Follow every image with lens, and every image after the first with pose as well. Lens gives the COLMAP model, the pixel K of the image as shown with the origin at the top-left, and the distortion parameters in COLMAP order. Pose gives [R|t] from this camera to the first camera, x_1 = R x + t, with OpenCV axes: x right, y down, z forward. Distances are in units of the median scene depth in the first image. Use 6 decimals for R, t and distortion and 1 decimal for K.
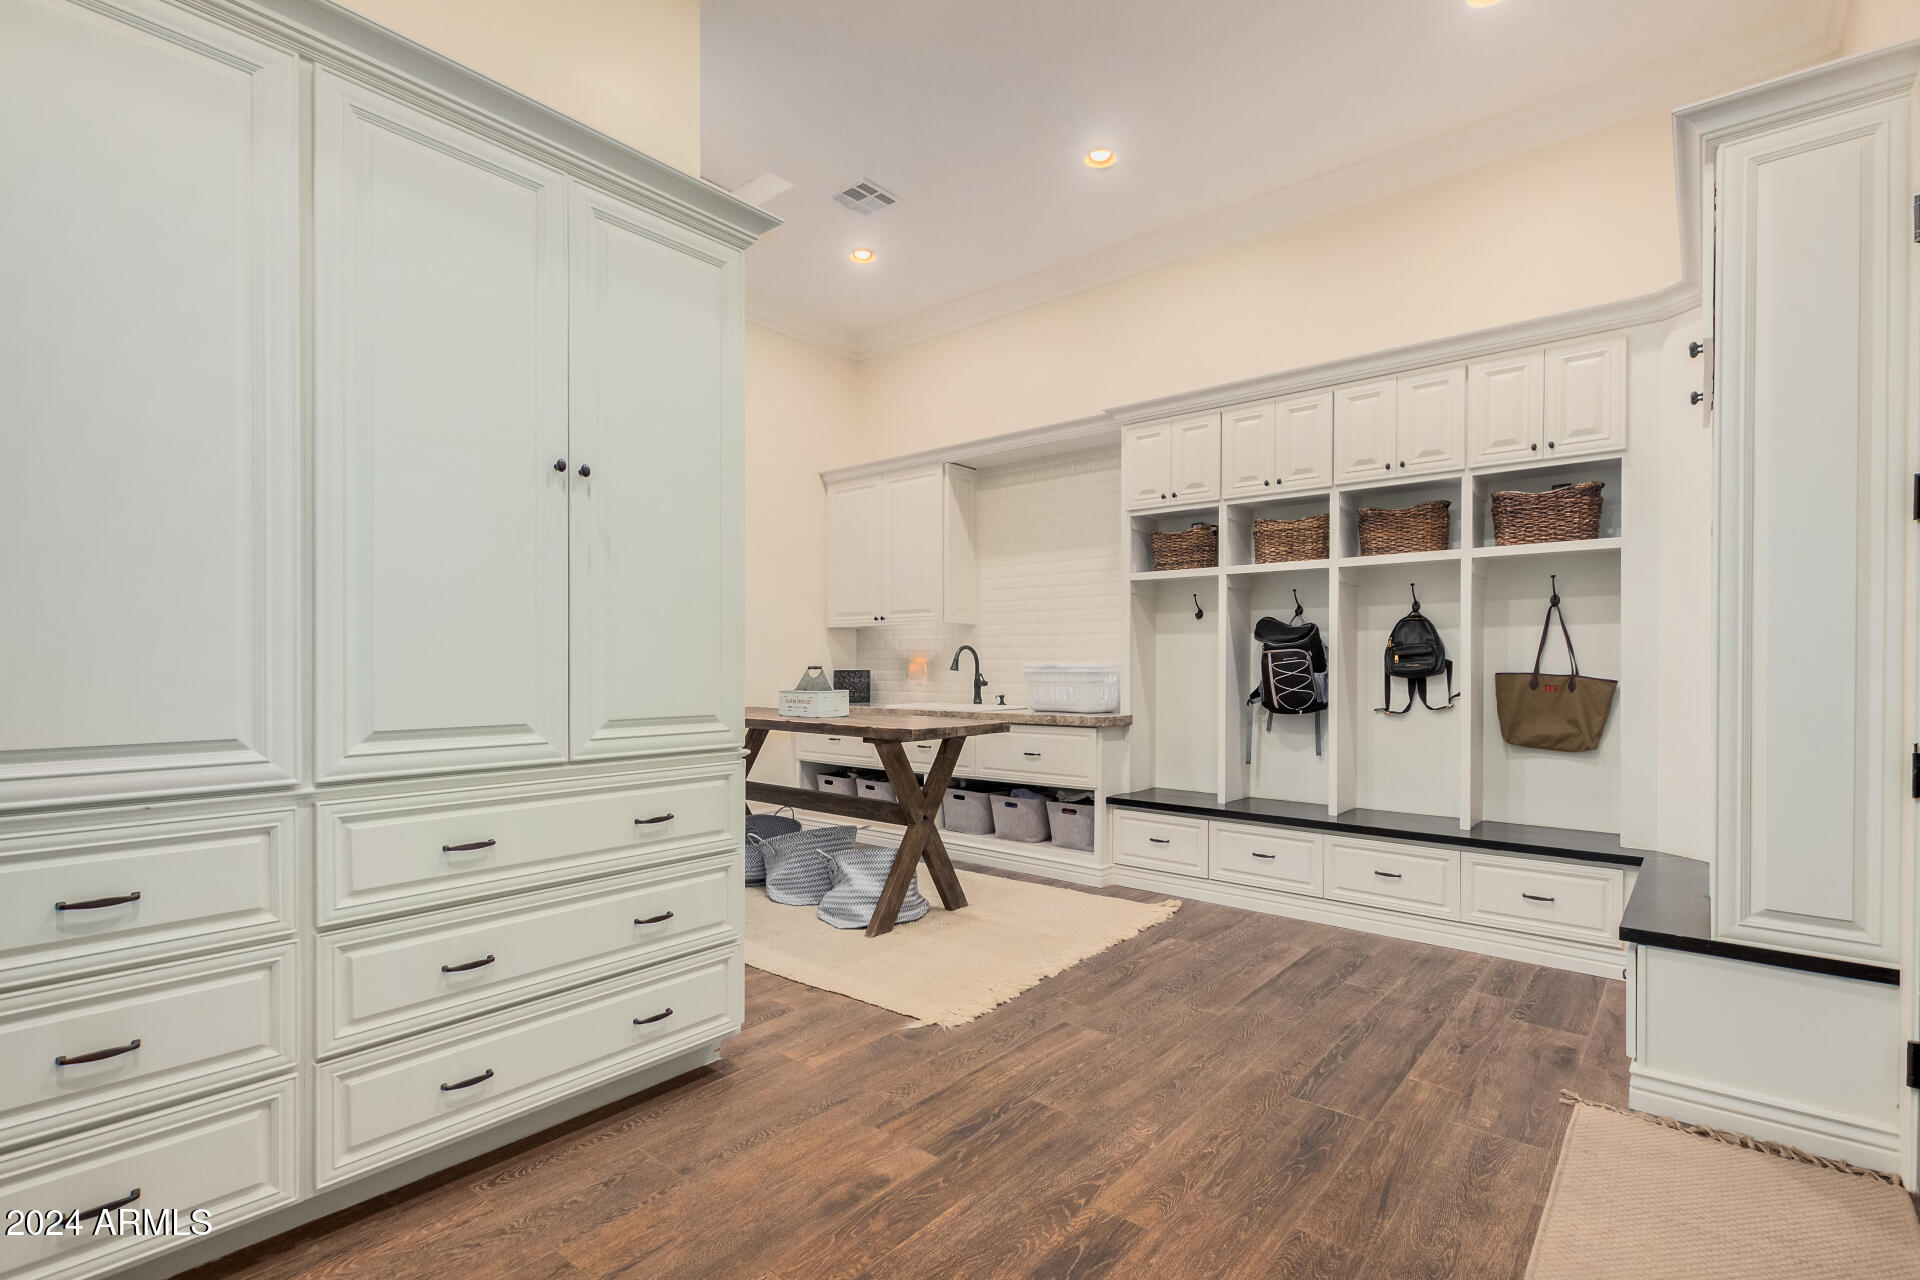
lens RADIAL K [[885.2, 0, 965.6], [0, 885.2, 665.3], [0, 0, 1]] dist [0.015471, -0.007765]
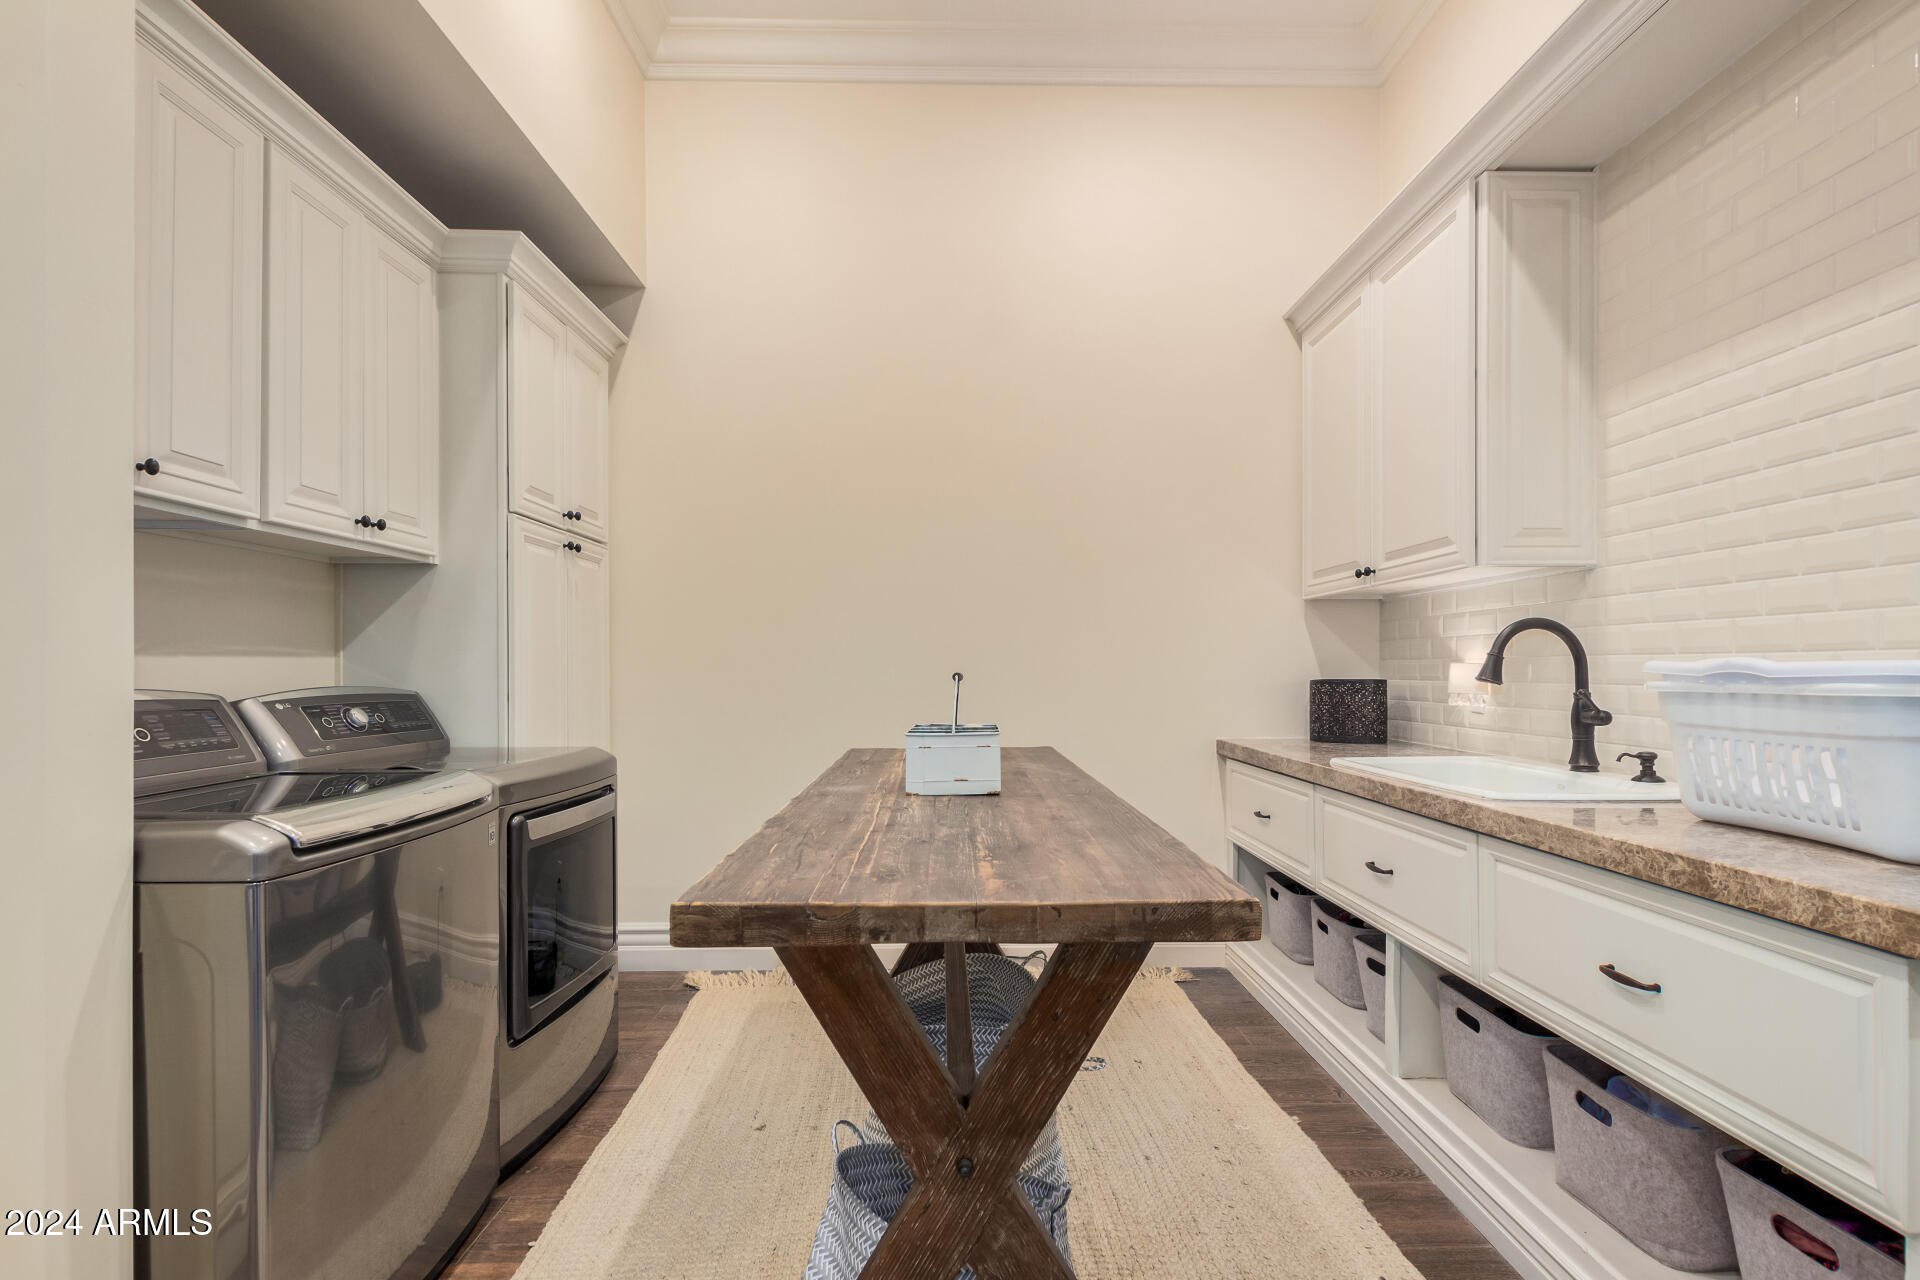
lens RADIAL K [[885.2, 0, 965.6], [0, 885.2, 665.3], [0, 0, 1]] dist [0.015471, -0.007765]
pose [[0.654882, -0.007208, -0.755697, 0.151889], [0.003707, 0.999973, -0.006325, -0.000490], [0.755722, 0.001341, 0.654891, 0.639920]]
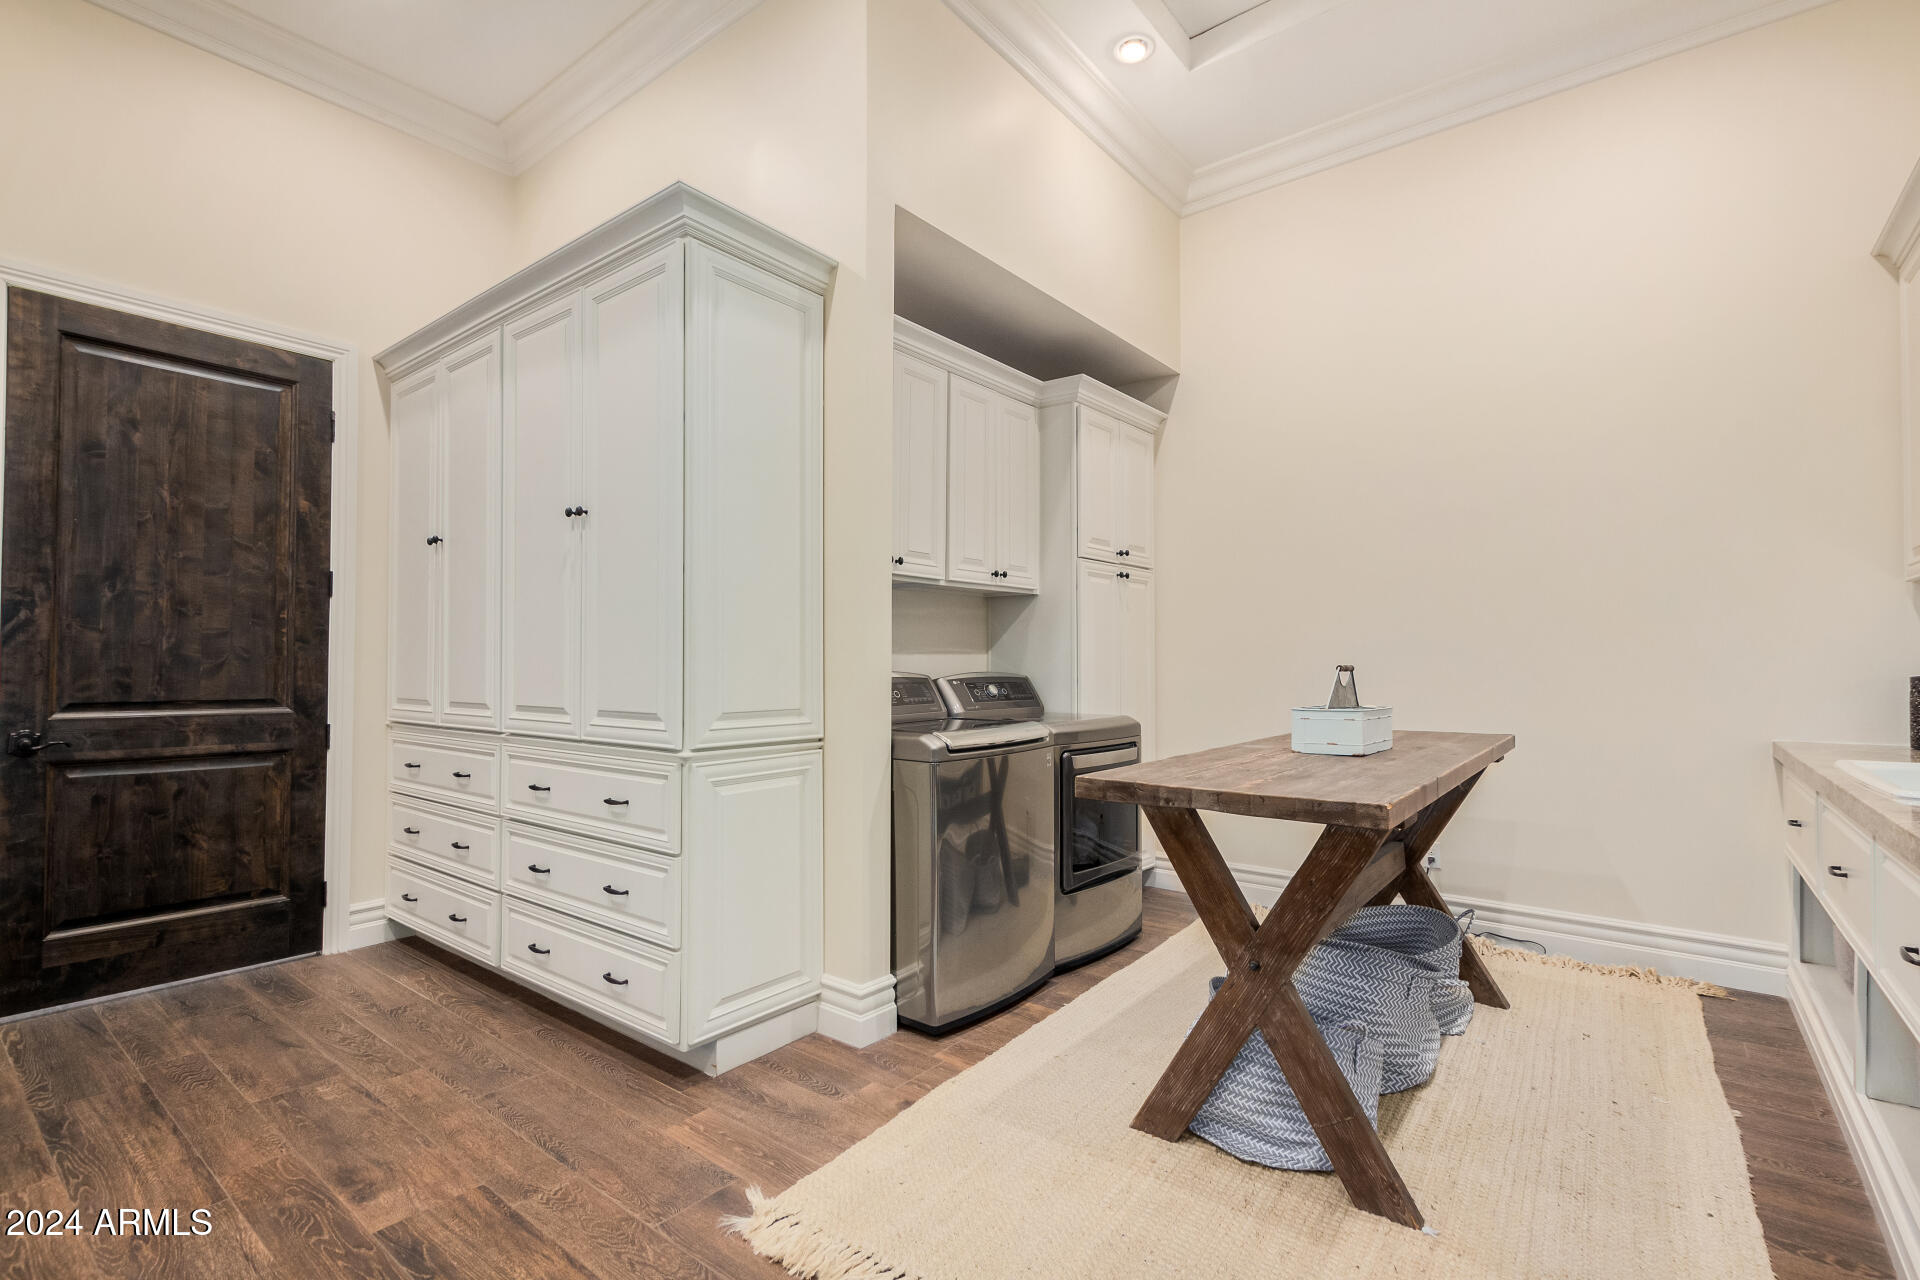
lens RADIAL K [[882.3, 0, 971.0], [0, 882.3, 638.1], [0, 0, 1]] dist [-0.001063, -0.000093]
pose [[0.034978, -0.030884, -0.998911, 0.366022], [-0.001014, 0.999521, -0.030938, 0.000746], [0.999388, 0.002095, 0.034929, 0.658259]]
